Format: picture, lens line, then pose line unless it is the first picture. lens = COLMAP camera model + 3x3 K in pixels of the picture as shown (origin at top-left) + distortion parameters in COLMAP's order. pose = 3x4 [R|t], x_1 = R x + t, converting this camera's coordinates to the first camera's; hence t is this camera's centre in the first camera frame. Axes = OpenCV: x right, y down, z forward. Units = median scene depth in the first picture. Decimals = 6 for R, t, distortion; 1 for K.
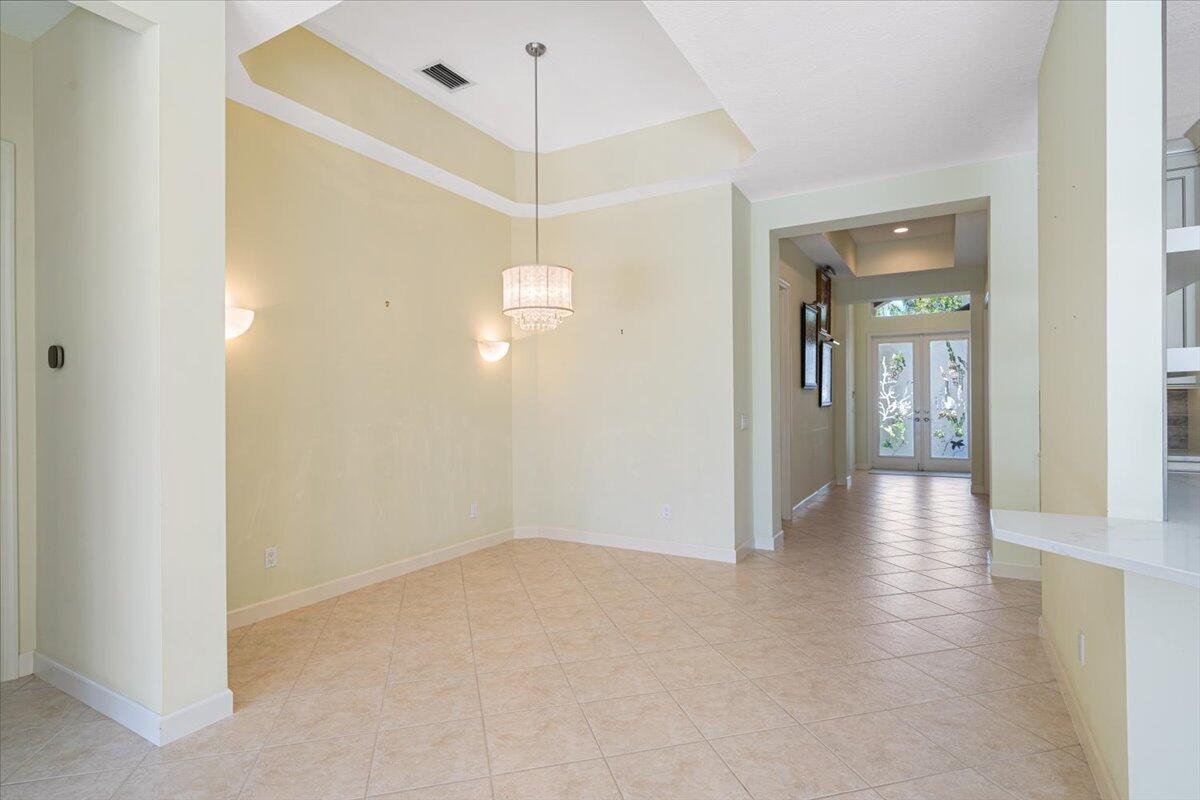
lens RADIAL K [[601.8, 0, 601.2], [0, 601.8, 397.9], [0, 0, 1]] dist [-0.000246, 0.000074]
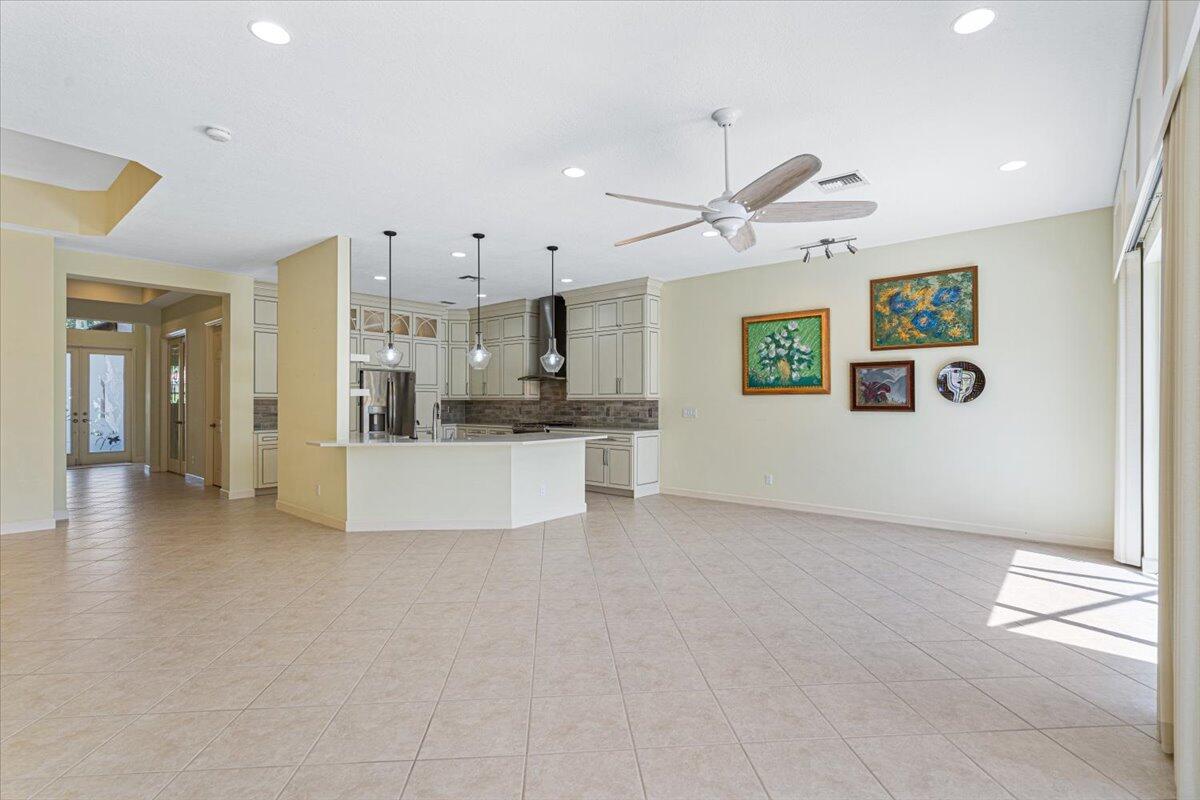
lens RADIAL K [[560.4, 0, 595.3], [0, 560.4, 401.4], [0, 0, 1]] dist [0.001228, 0.000222]
pose [[0.186060, 0.007230, 0.982512, -0.359412], [-0.006417, 0.999961, -0.006143, -0.000722], [-0.982517, -0.005162, 0.186099, -0.181766]]
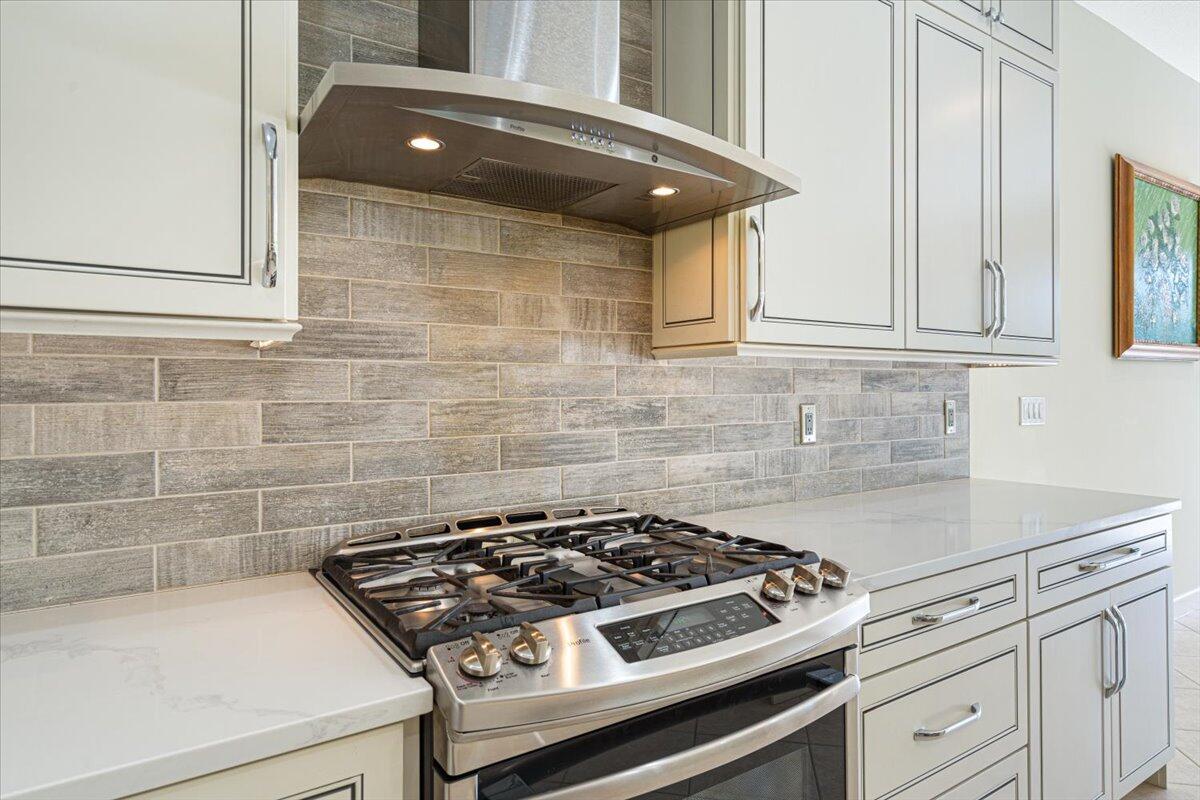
lens RADIAL K [[702.5, 0, 599.4], [0, 702.5, 383.2], [0, 0, 1]] dist [0.006338, 0.001625]
pose [[-0.898866, 0.012834, 0.438036, 0.449930], [0.008019, 0.999885, -0.012839, -0.000002], [-0.438151, -0.008028, -0.898866, 0.181340]]
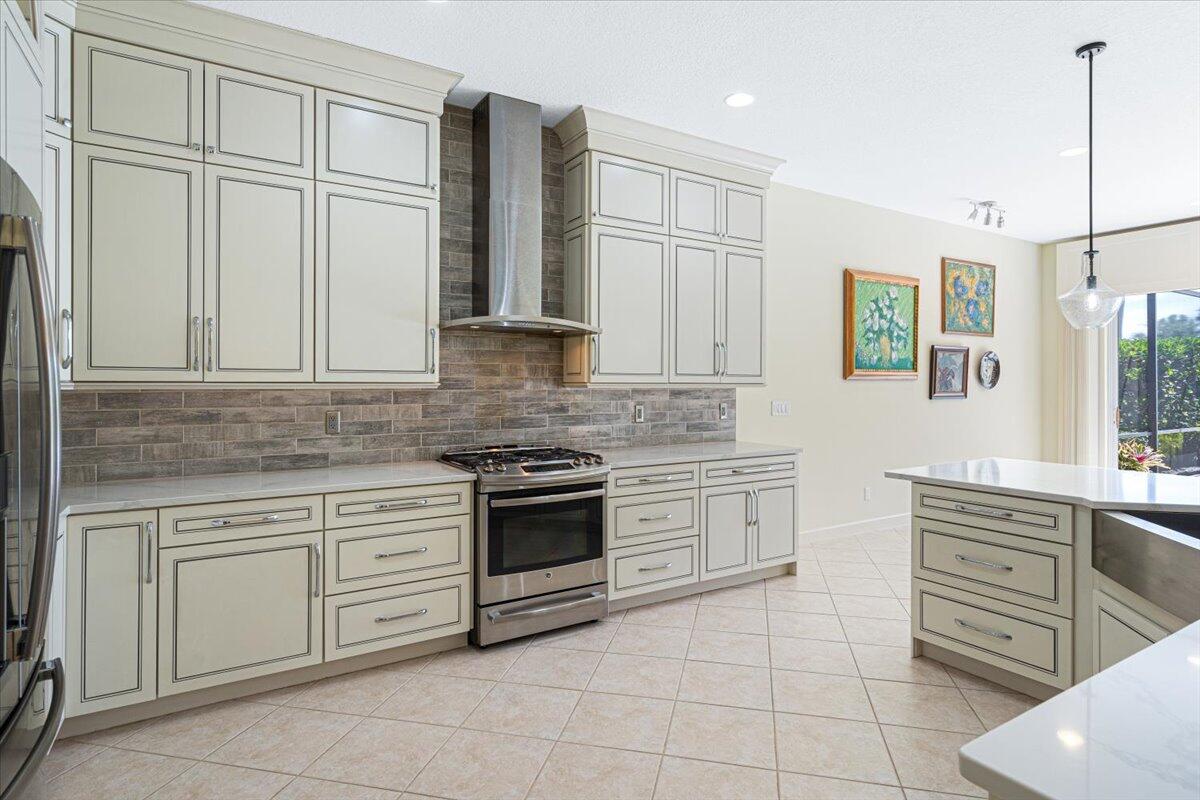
lens RADIAL K [[637.5, 0, 599.3], [0, 637.5, 382.9], [0, 0, 1]] dist [0.002121, 0.000314]
pose [[-0.881497, 0.005830, 0.472154, 0.299957], [0.002795, 0.999971, -0.007129, -0.008267], [-0.472181, -0.004965, -0.881487, 0.367116]]
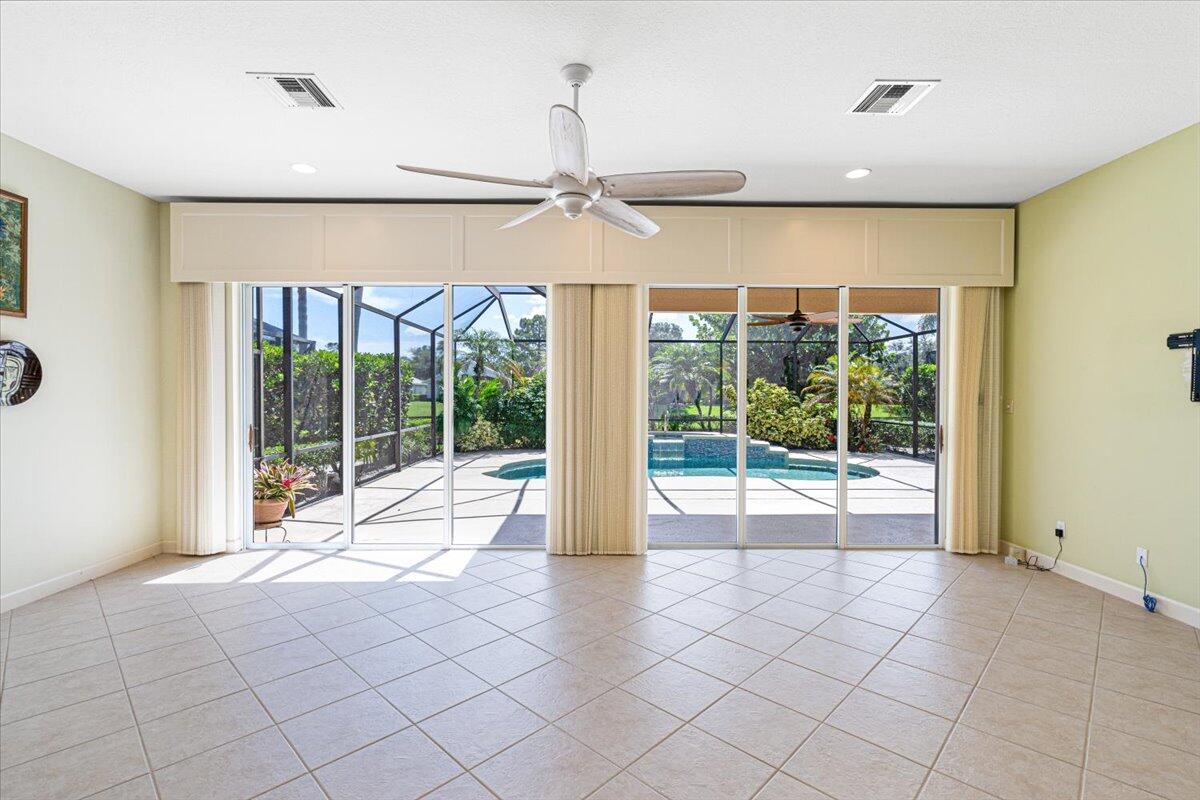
lens RADIAL K [[544.7, 0, 600.0], [0, 544.7, 400.0], [0, 0, 1]] dist [-0.001621, 0.000216]
pose [[-0.857607, 0.010729, -0.514194, 0.111743], [0.004899, 0.999907, 0.012692, -0.011228], [0.514282, 0.008366, -0.857580, 0.047854]]
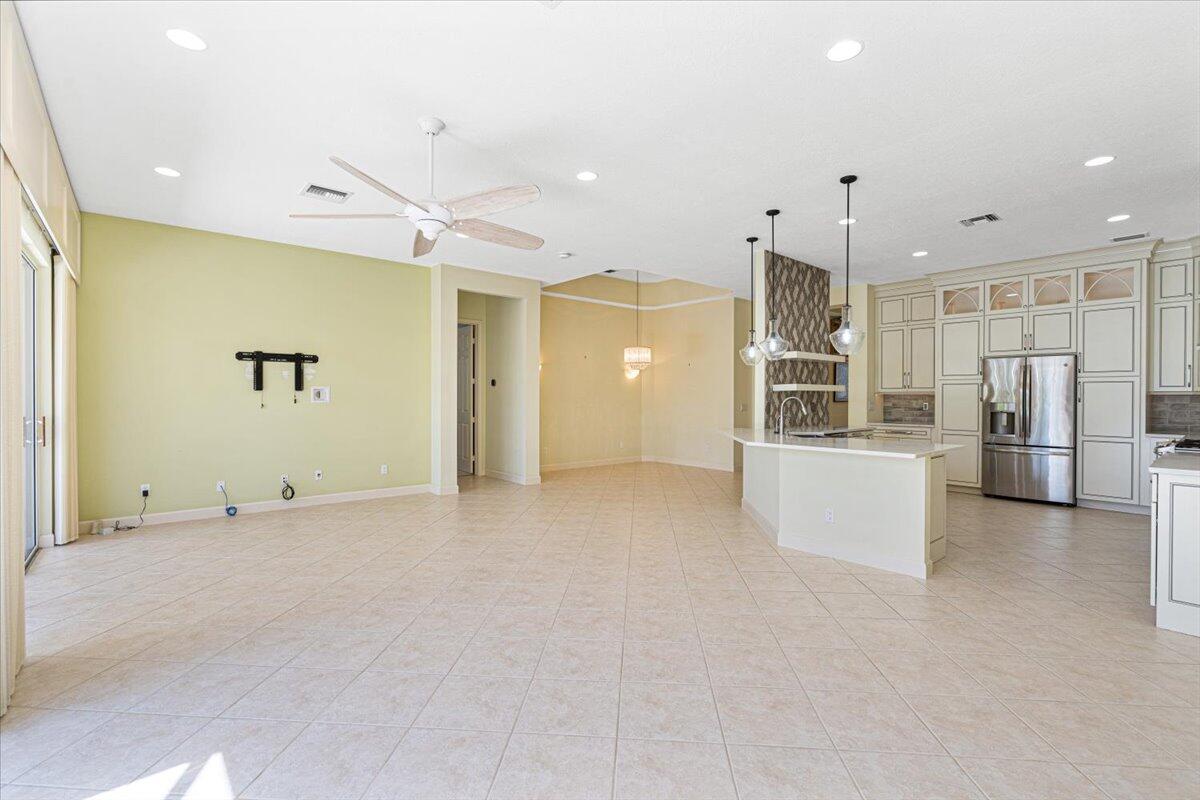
lens RADIAL K [[544.7, 0, 600.0], [0, 544.7, 400.0], [0, 0, 1]] dist [-0.001621, 0.000216]
pose [[0.945190, 0.011288, -0.326326, 0.192301], [-0.007548, 0.999891, 0.012725, -0.004422], [0.326433, -0.009565, 0.945172, -0.485216]]
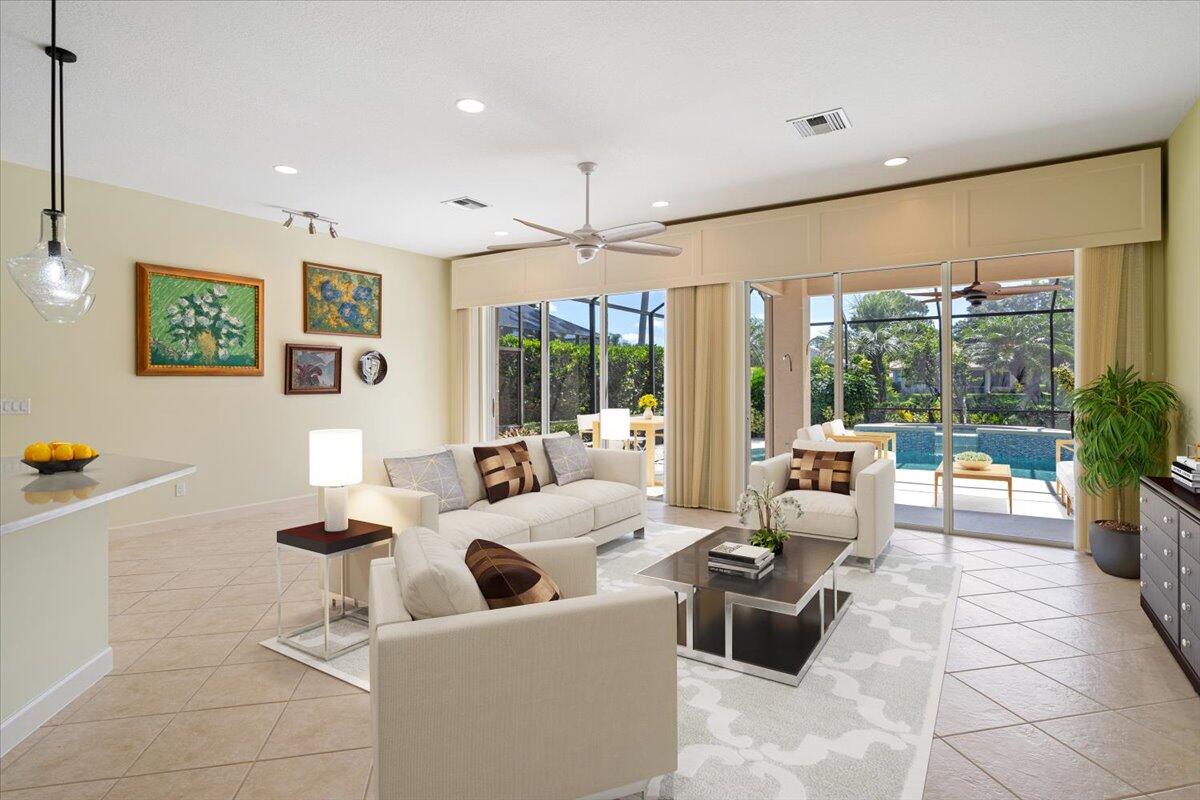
lens RADIAL K [[600.3, 0, 603.1], [0, 600.3, 380.1], [0, 0, 1]] dist [0.002524, 0.000668]
pose [[-0.999056, 0.010821, 0.042079, -0.050769], [0.010497, 0.999914, -0.007896, -0.002398], [-0.042161, -0.007447, -0.999083, 0.270460]]
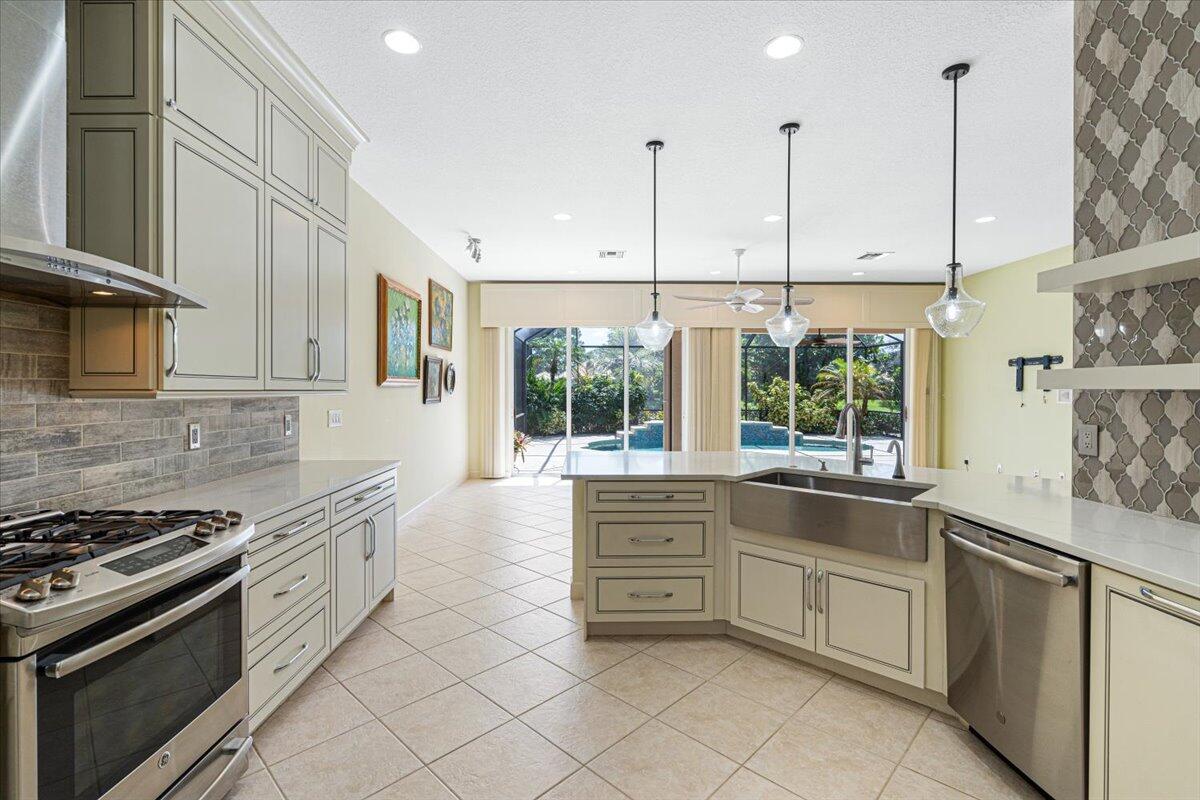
lens RADIAL K [[545.5, 0, 594.6], [0, 545.5, 393.4], [0, 0, 1]] dist [-0.002138, 0.001151]
pose [[-0.859618, 0.009422, -0.510850, 0.456307], [0.006669, 0.999952, 0.007221, -0.010260], [0.510893, 0.002800, -0.859640, 0.272114]]
